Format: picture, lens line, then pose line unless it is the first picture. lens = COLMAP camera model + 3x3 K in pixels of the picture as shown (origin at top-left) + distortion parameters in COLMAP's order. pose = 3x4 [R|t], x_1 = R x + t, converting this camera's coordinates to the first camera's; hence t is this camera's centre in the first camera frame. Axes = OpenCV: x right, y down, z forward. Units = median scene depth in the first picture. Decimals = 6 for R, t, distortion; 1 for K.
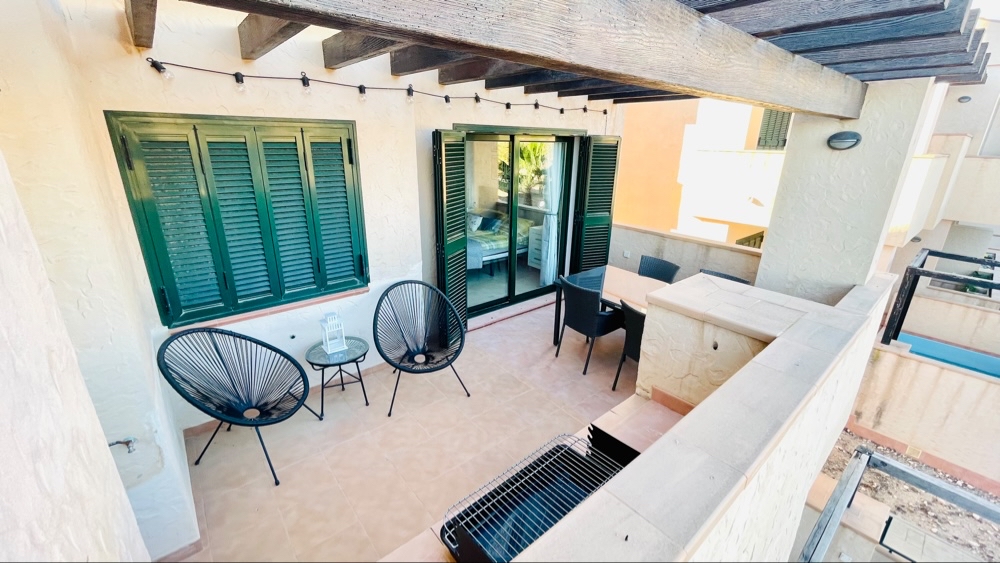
lens RADIAL K [[409.2, 0, 499.8], [0, 409.2, 273.8], [0, 0, 1]] dist [-0.001449, 0.001175]
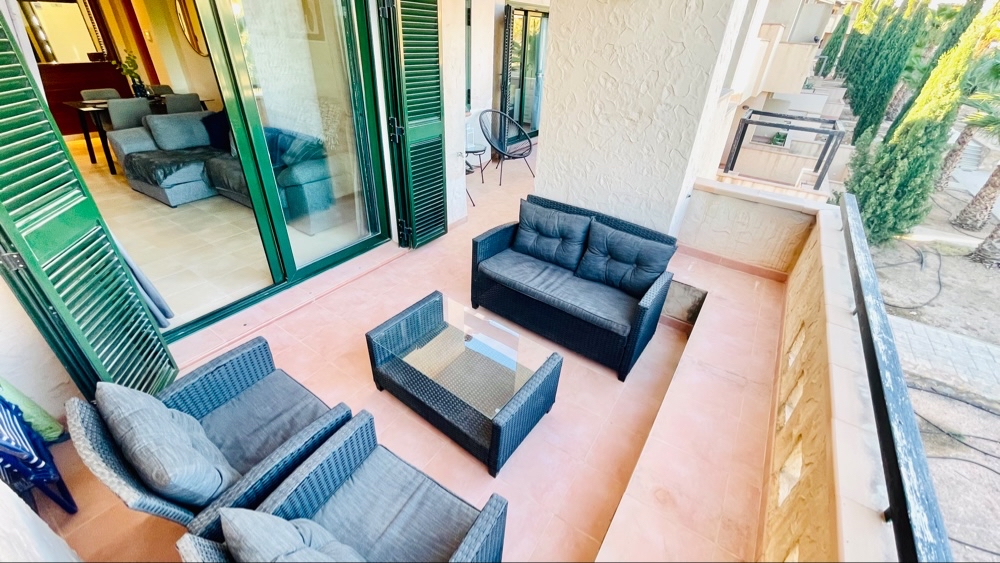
lens RADIAL K [[409.2, 0, 499.8], [0, 409.2, 273.8], [0, 0, 1]] dist [-0.001449, 0.001175]
pose [[0.960660, -0.120747, 0.250103, -0.693582], [0.060280, 0.969728, 0.236632, 0.273279], [-0.271105, -0.212247, 0.938858, -0.672311]]
